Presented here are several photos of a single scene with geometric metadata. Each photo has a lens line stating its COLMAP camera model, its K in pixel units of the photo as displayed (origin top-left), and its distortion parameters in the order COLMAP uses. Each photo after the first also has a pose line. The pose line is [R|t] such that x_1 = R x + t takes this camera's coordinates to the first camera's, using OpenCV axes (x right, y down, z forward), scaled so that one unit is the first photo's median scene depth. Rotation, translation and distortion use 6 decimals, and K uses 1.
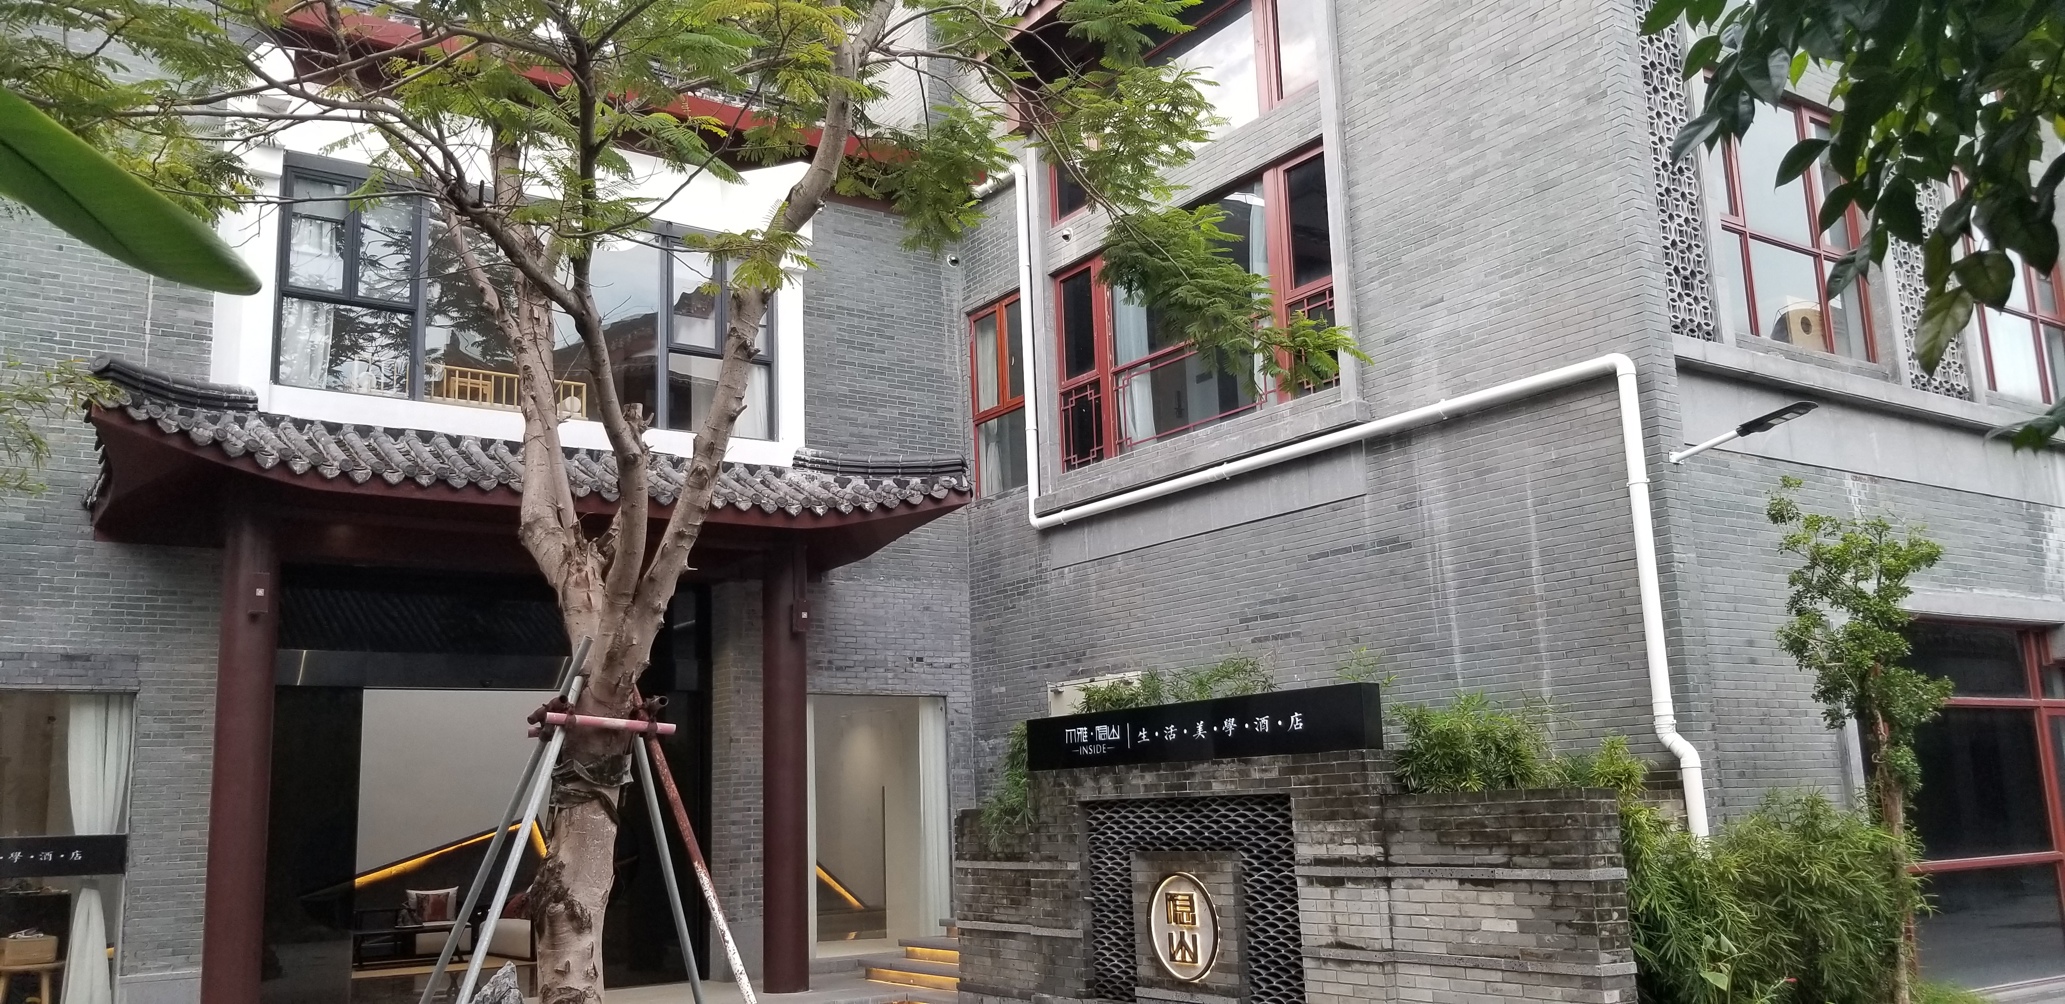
lens RADIAL K [[1612.9, 0, 961.8], [0, 1612.9, 502.7], [0, 0, 1]] dist [0.078917, -0.125250]
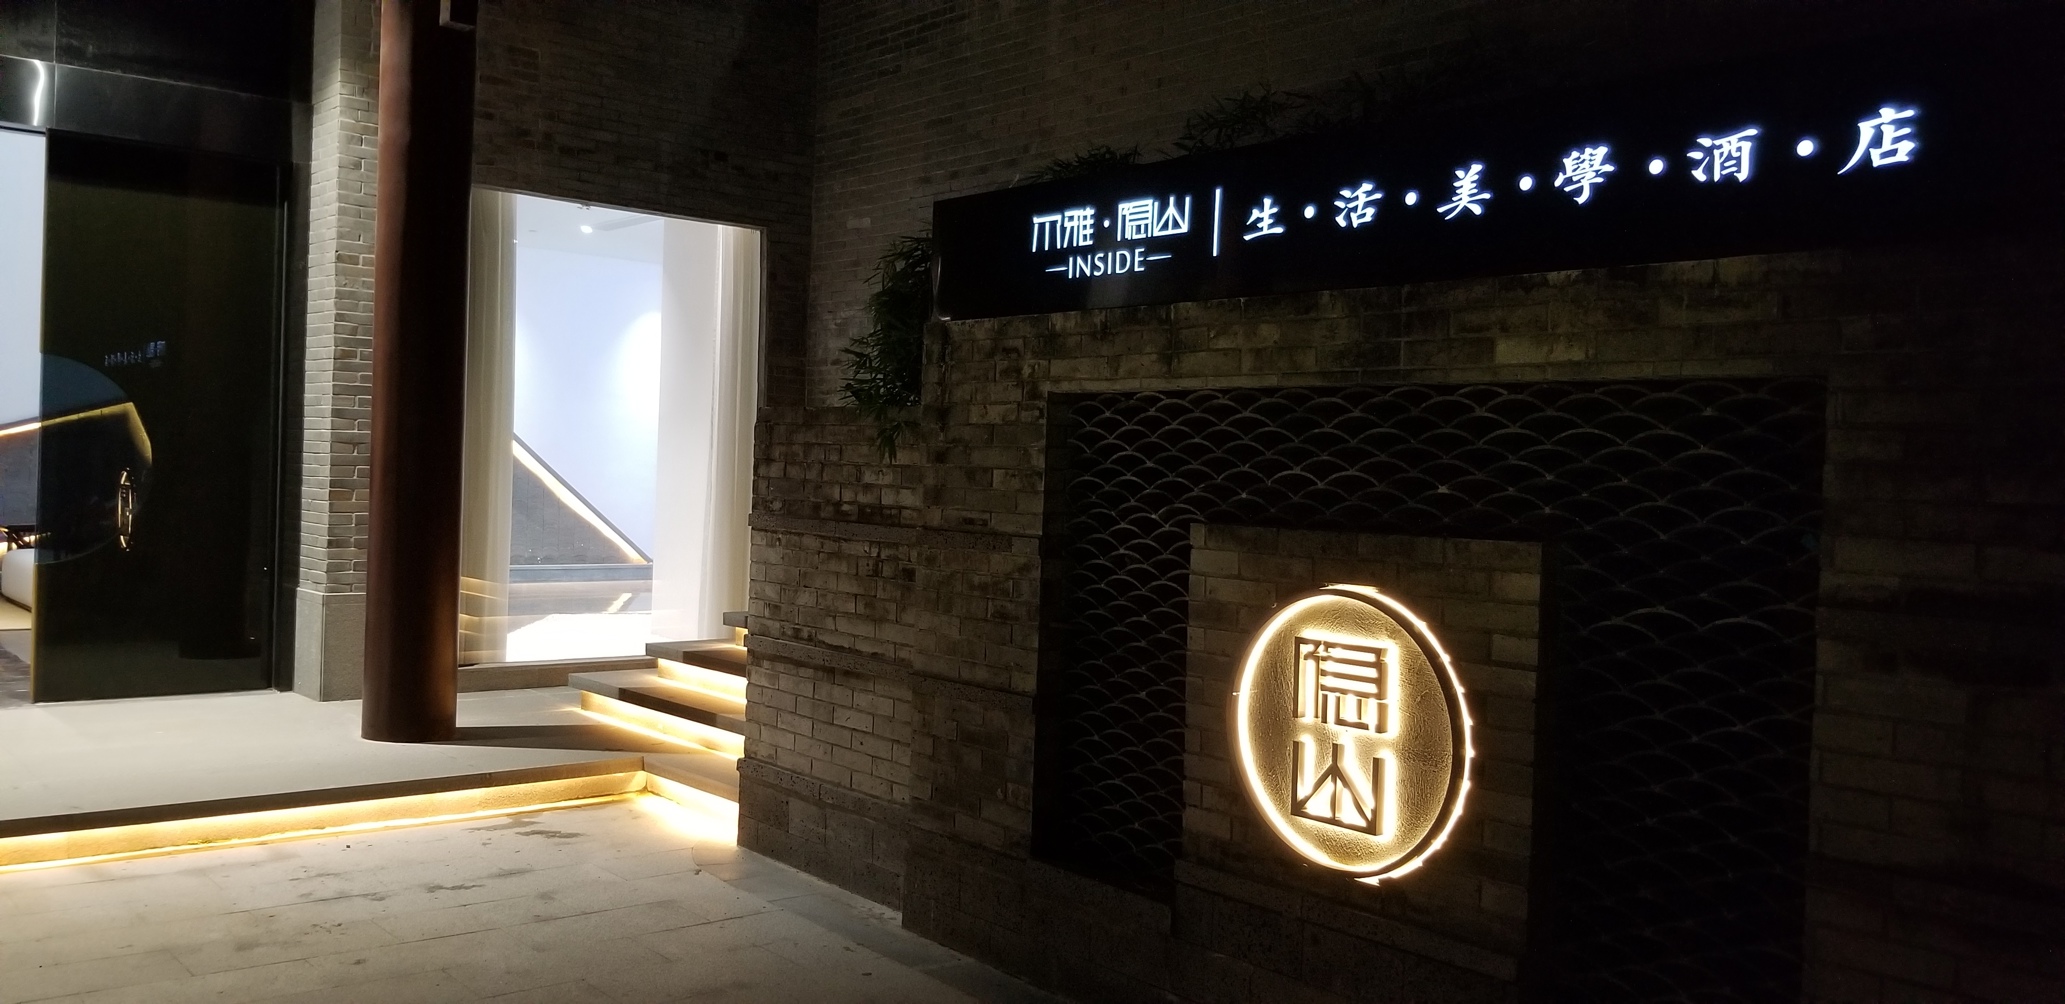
lens RADIAL K [[1612.9, 0, 967.3], [0, 1612.9, 512.1], [0, 0, 1]] dist [0.078917, -0.125250]
pose [[0.992422, 0.062487, 0.105799, 0.009525], [-0.084012, 0.973402, 0.213146, 0.124623], [-0.089667, -0.220419, 0.971275, 0.579474]]
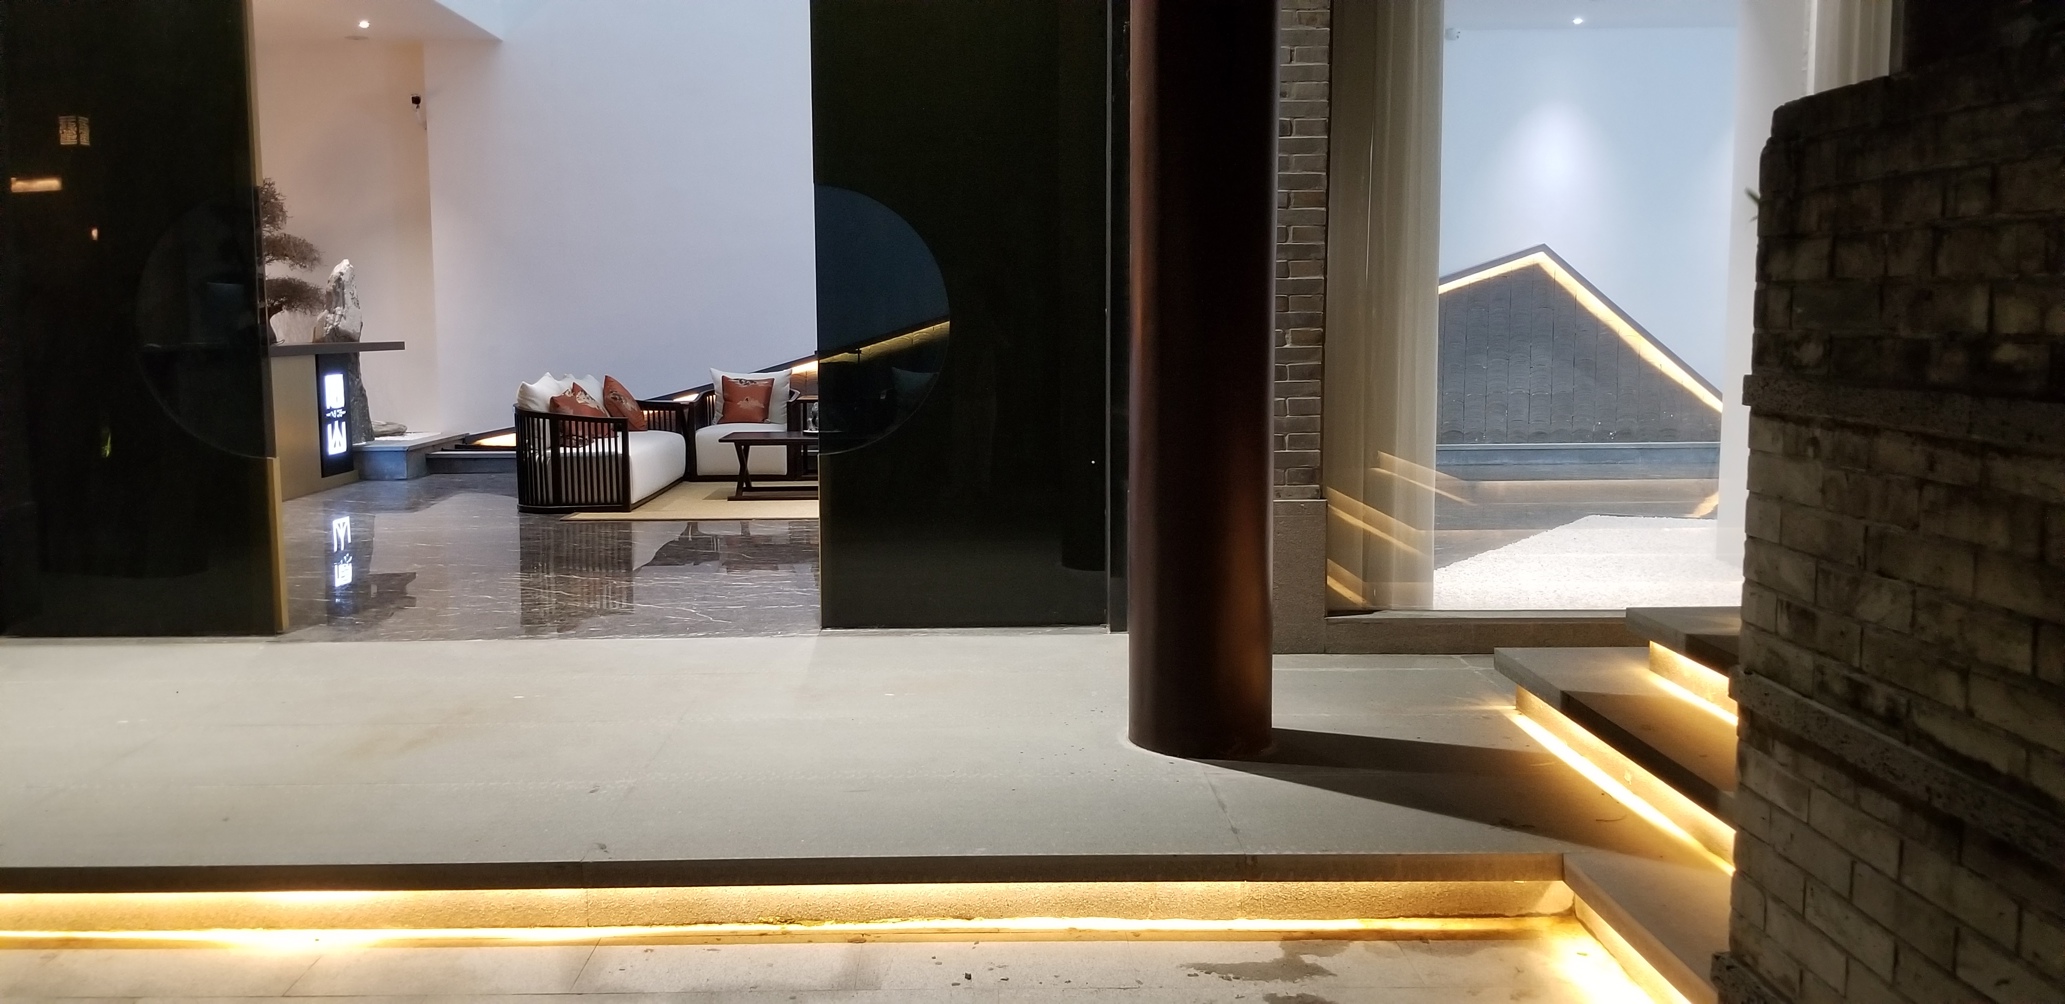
lens RADIAL K [[1612.9, 0, 976.7], [0, 1612.9, 479.3], [0, 0, 1]] dist [0.078917, -0.125250]
pose [[0.838896, 0.080201, -0.538350, 0.026265], [0.084209, 0.958051, 0.273946, 0.186515], [0.537738, -0.275146, 0.796952, 0.856551]]
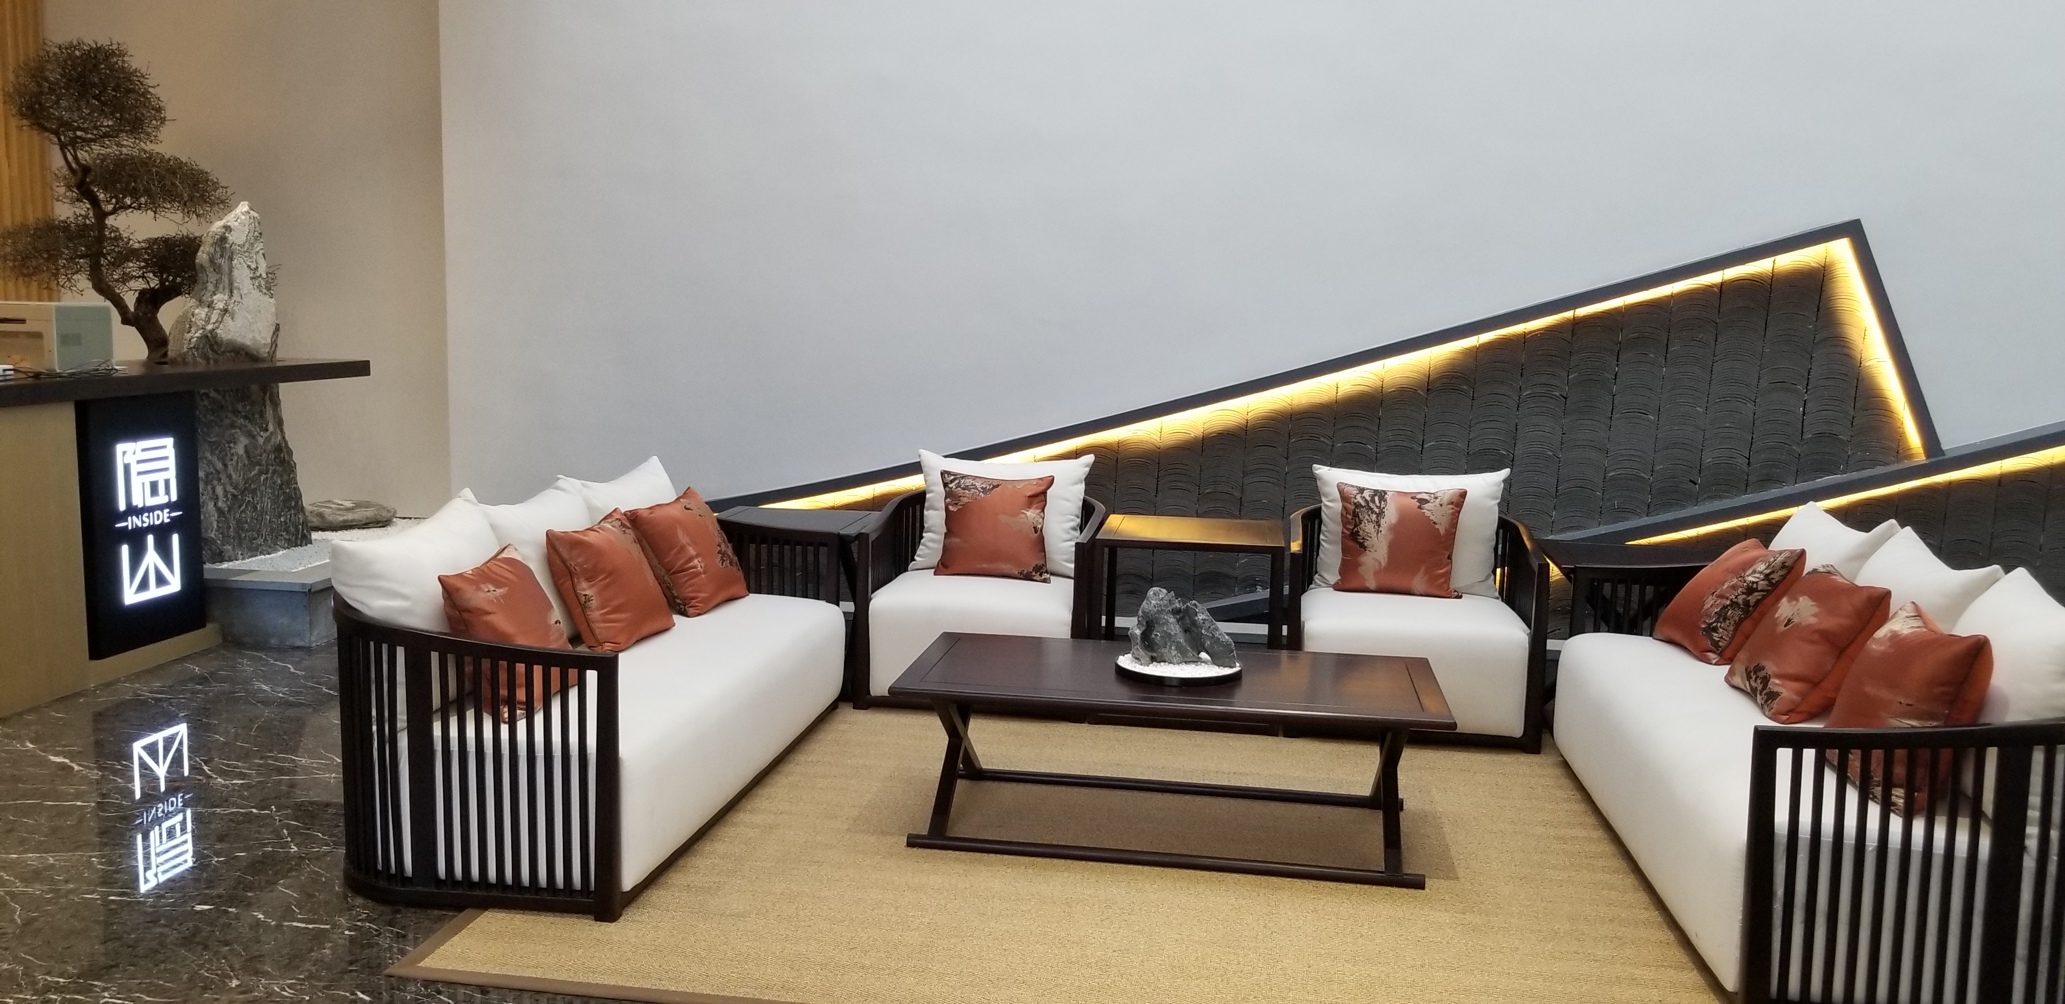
lens RADIAL K [[1612.9, 0, 983.5], [0, 1612.9, 493.9], [0, 0, 1]] dist [0.078917, -0.125250]
pose [[0.726537, 0.131786, -0.674371, -0.325520], [0.088052, 0.955488, 0.281586, 0.263732], [0.681463, -0.263962, 0.682593, 1.274242]]
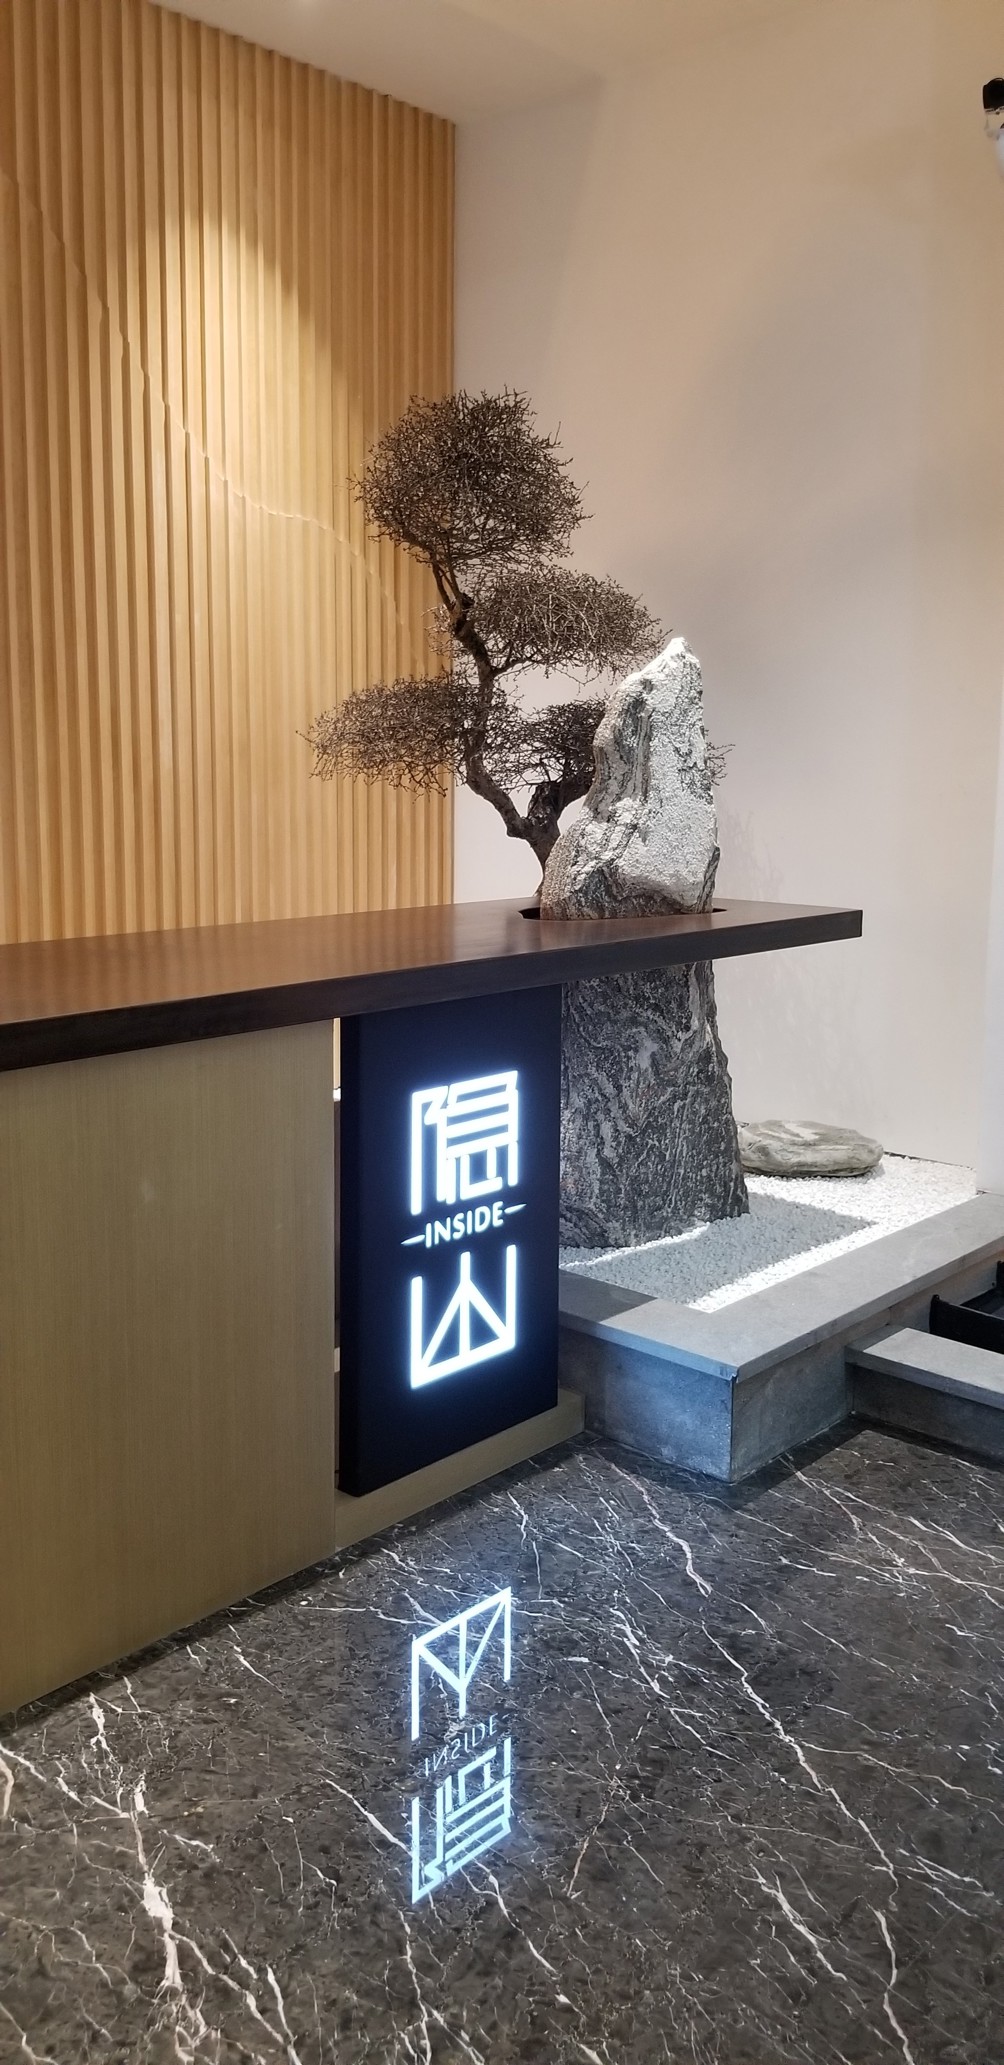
lens RADIAL K [[1612.9, 0, 487.0], [0, 1612.9, 950.8], [0, 0, 1]] dist [0.078917, -0.125250]
pose [[0.247103, 0.160494, -0.955606, -0.577316], [0.163598, 0.965121, 0.204396, 0.289738], [0.955079, -0.206841, 0.212228, 1.385897]]
